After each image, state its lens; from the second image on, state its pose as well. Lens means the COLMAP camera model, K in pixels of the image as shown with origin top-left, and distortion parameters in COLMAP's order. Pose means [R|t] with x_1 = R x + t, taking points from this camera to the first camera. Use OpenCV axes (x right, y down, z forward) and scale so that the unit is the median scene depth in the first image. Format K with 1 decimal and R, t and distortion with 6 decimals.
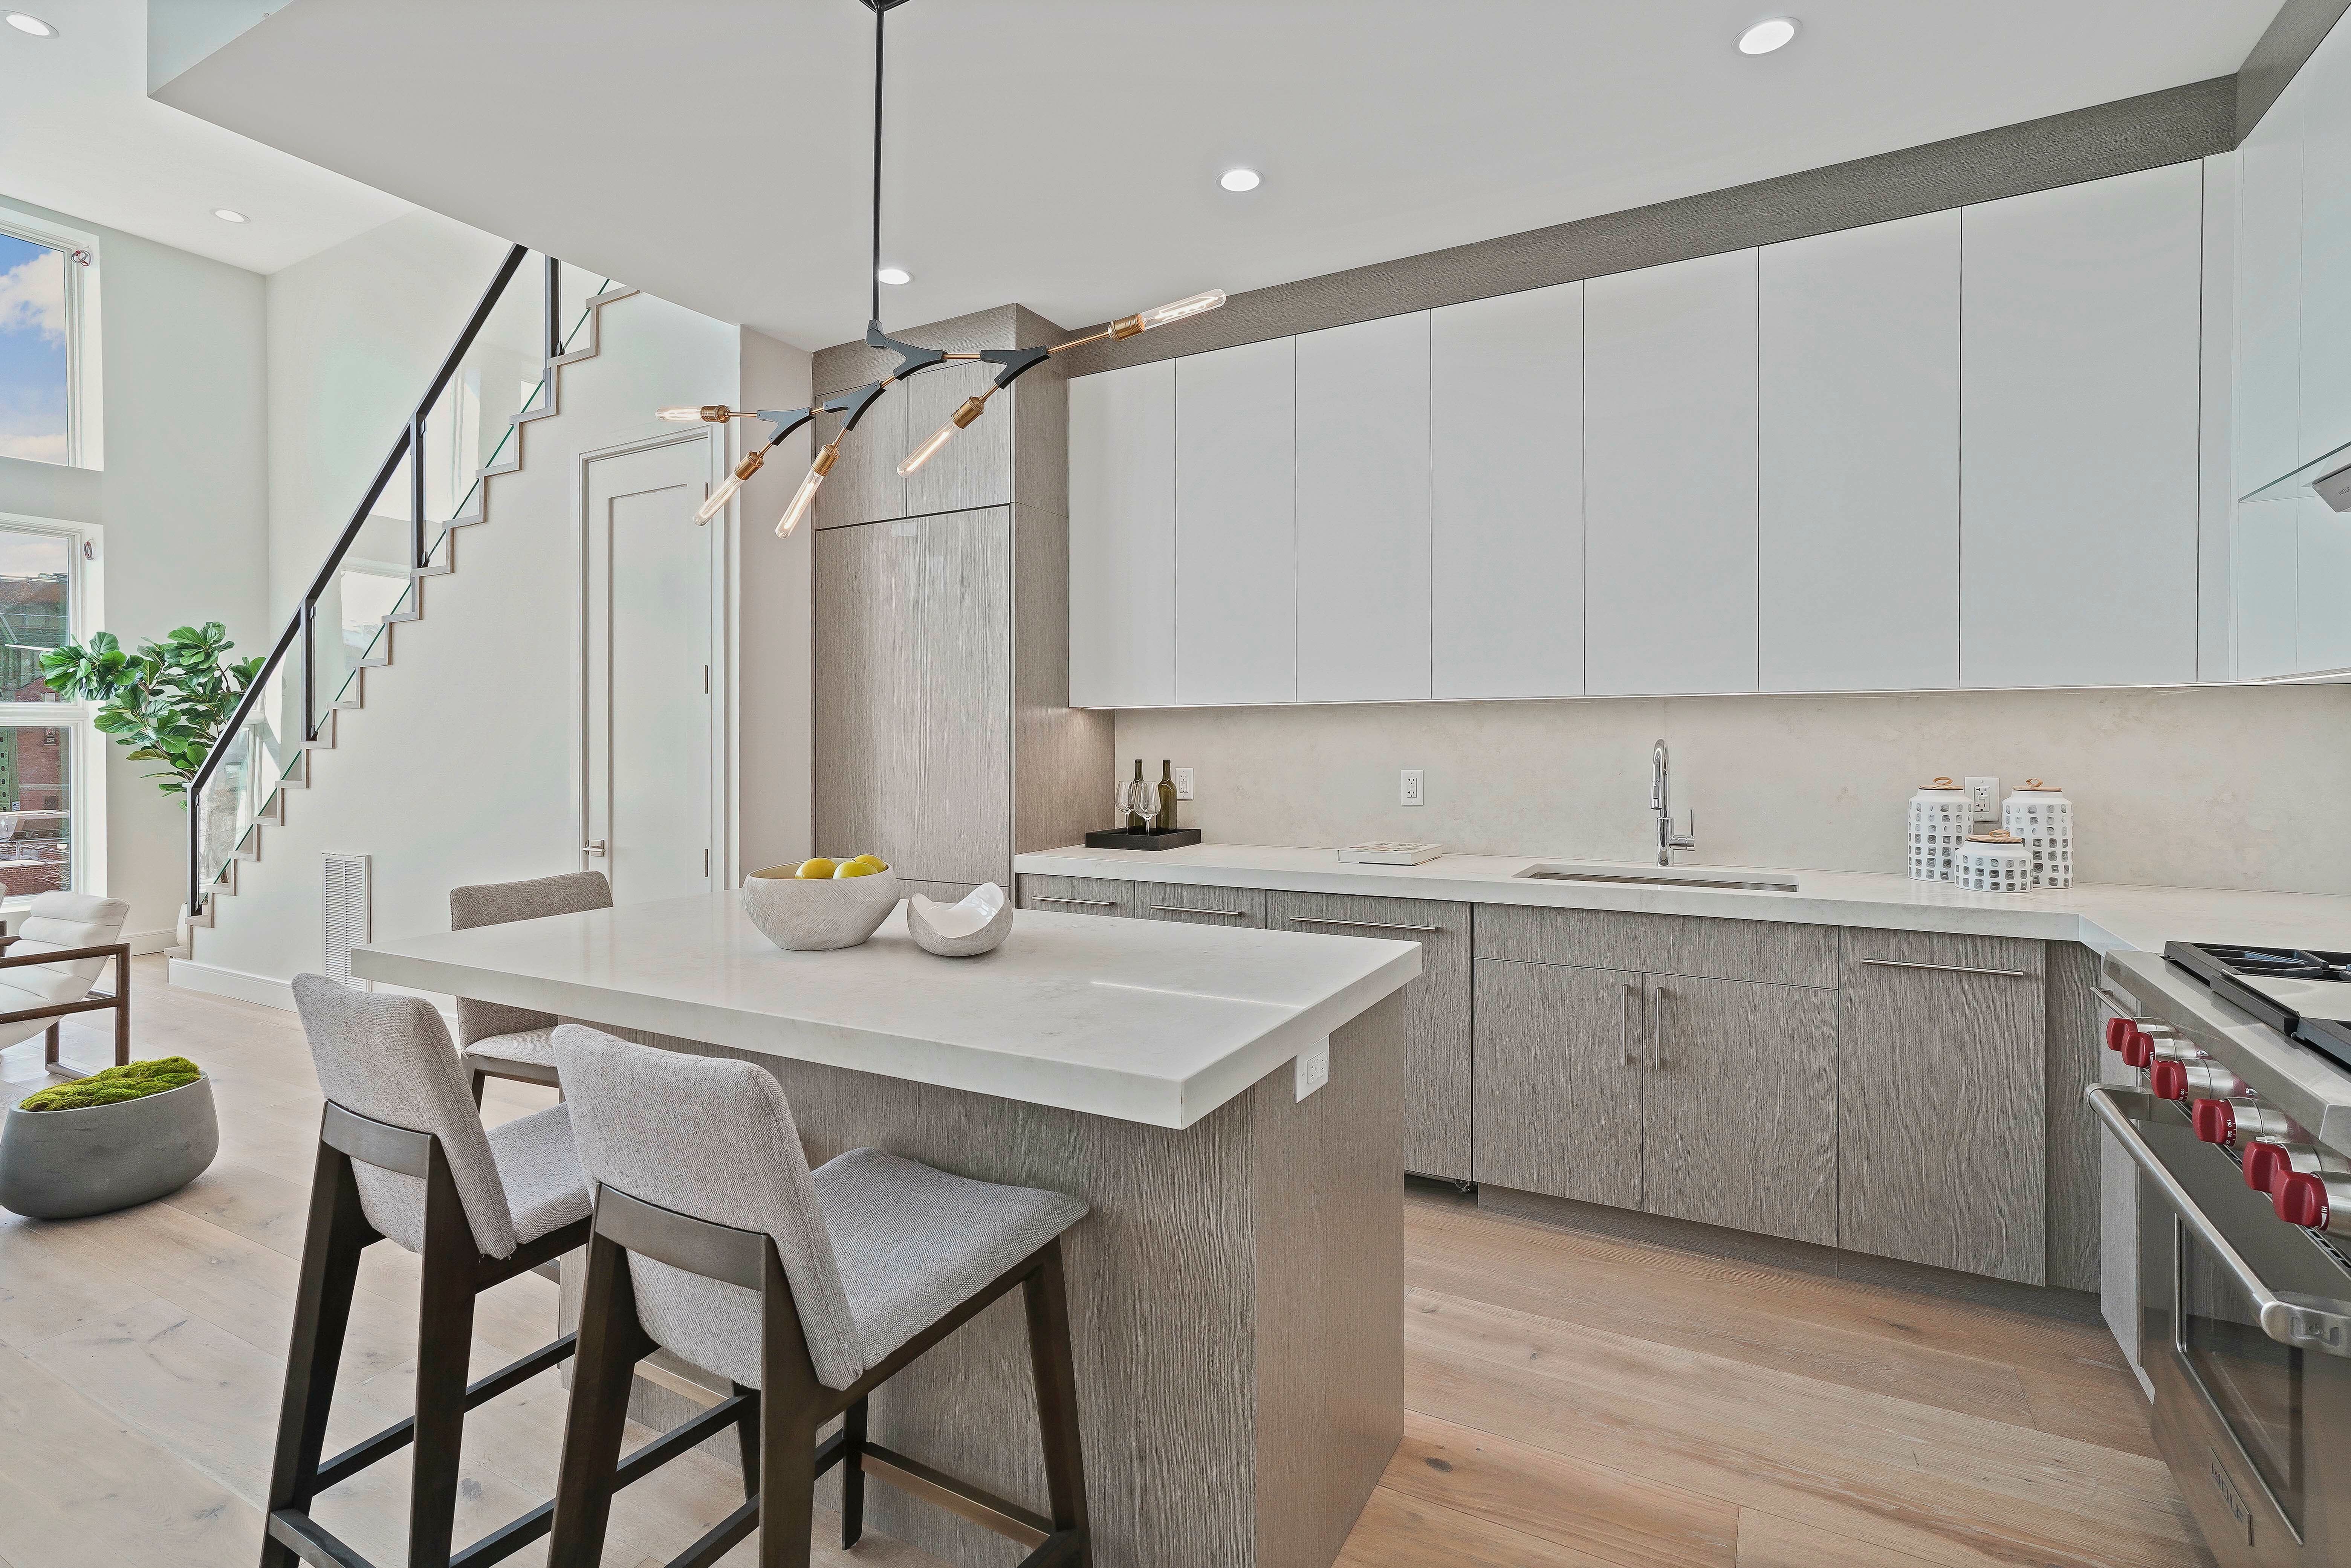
lens RADIAL K [[1109.5, 0, 1174.8], [0, 1109.5, 742.7], [0, 0, 1]] dist [-0.002008, 0.000061]
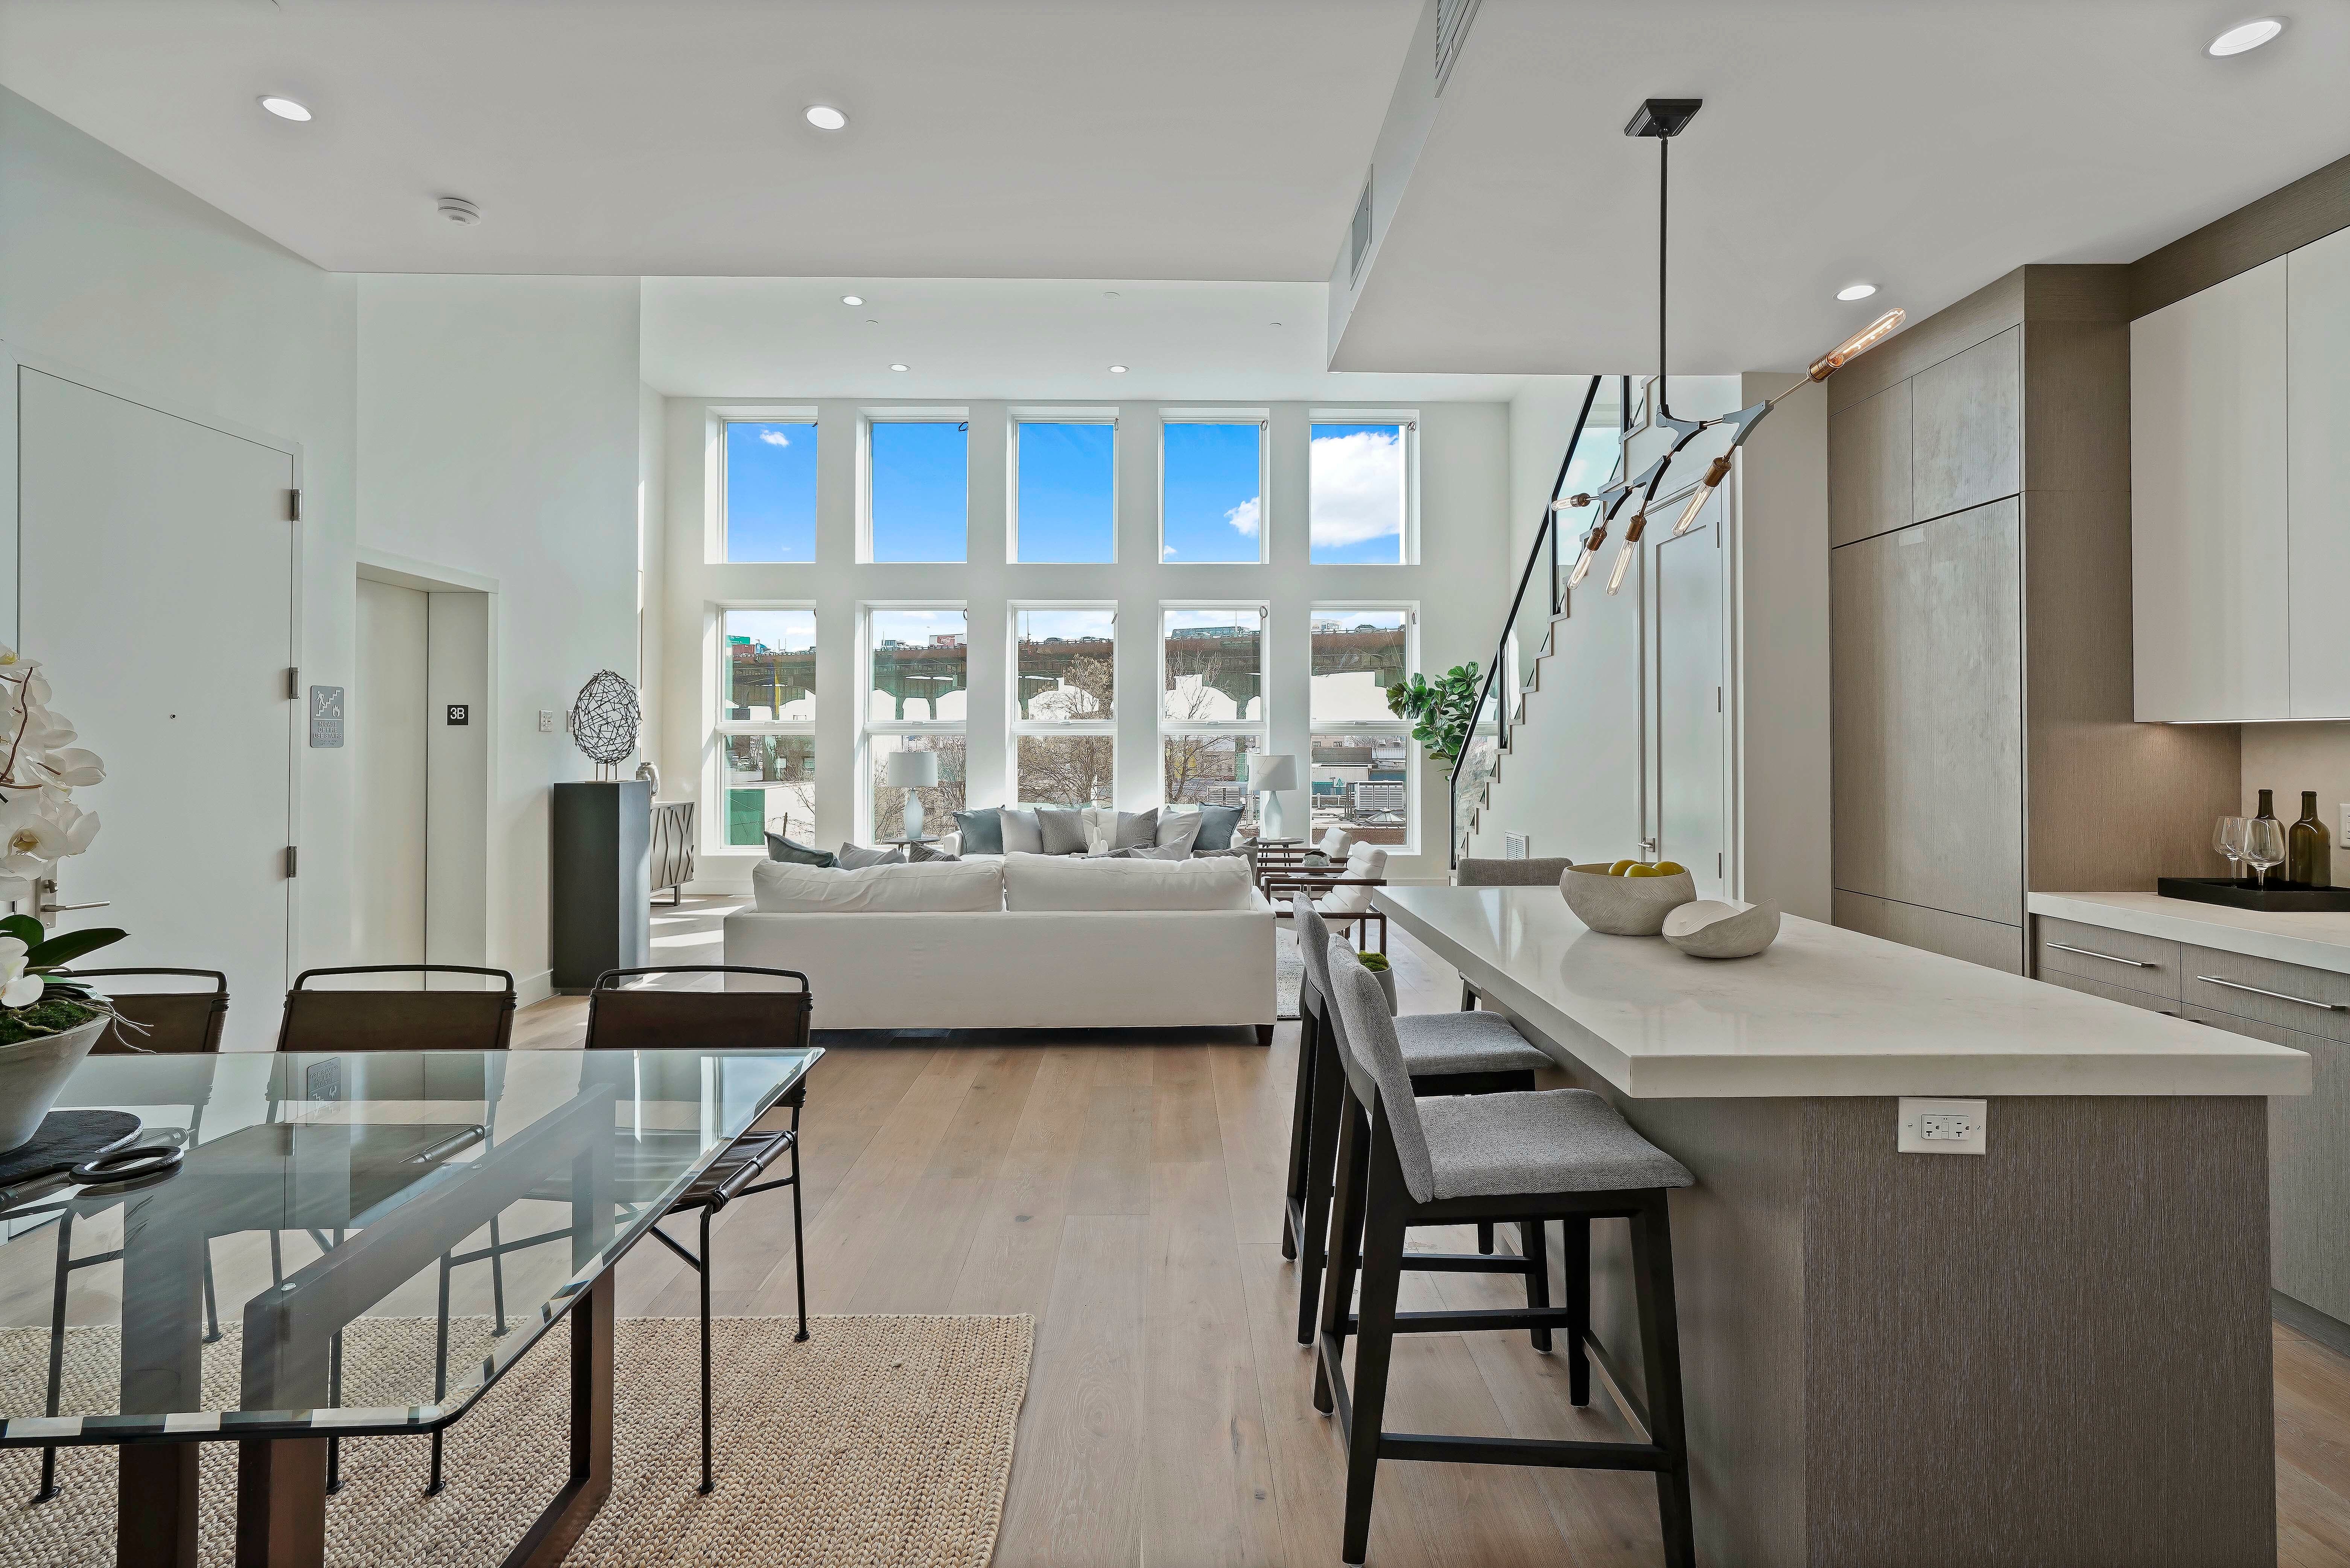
lens RADIAL K [[1086.0, 0, 1189.4], [0, 1086.0, 736.8], [0, 0, 1]] dist [-0.001191, 0.000863]
pose [[0.505610, 0.004083, -0.862752, 0.242636], [-0.012676, 0.999916, -0.002696, -0.010088], [0.862669, 0.012299, 0.505619, -0.004384]]
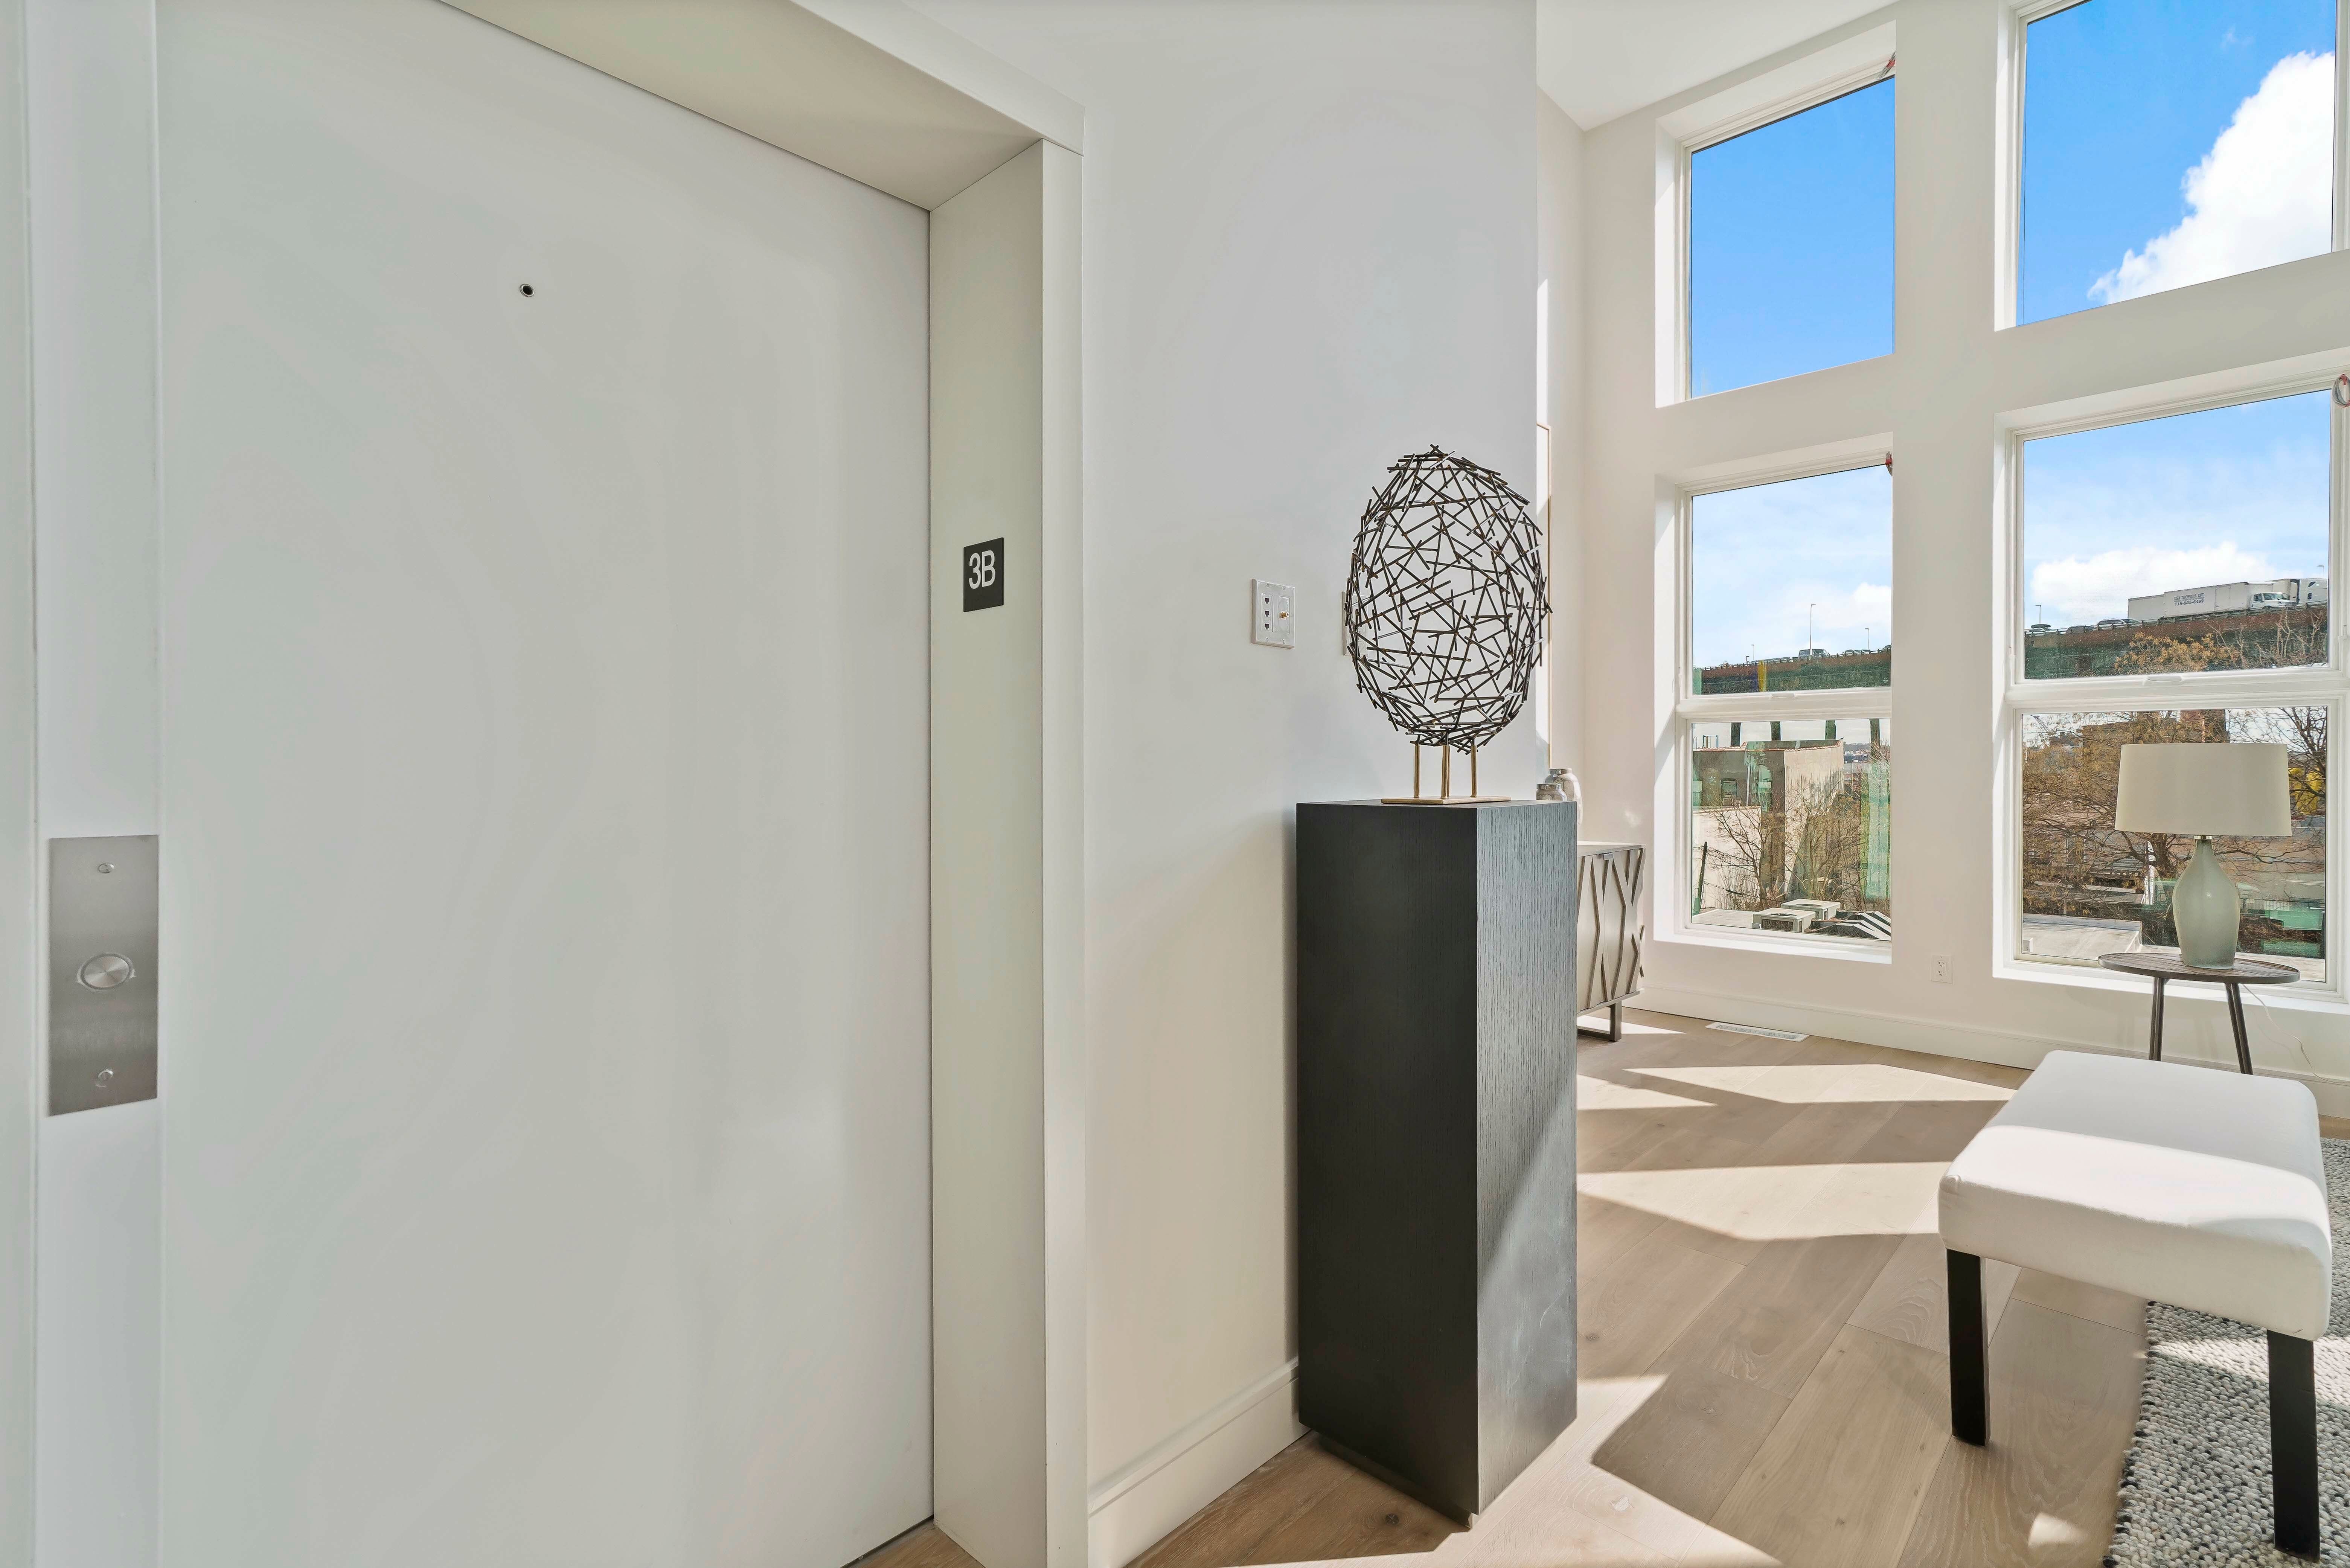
lens RADIAL K [[1064.1, 0, 1188.8], [0, 1064.1, 774.3], [0, 0, 1]] dist [-0.016026, 0.012167]
pose [[-0.263298, 0.015701, -0.964587, -0.907737], [-0.005038, 0.999832, 0.017650, 0.034729], [0.964701, 0.009507, -0.263174, 0.069325]]
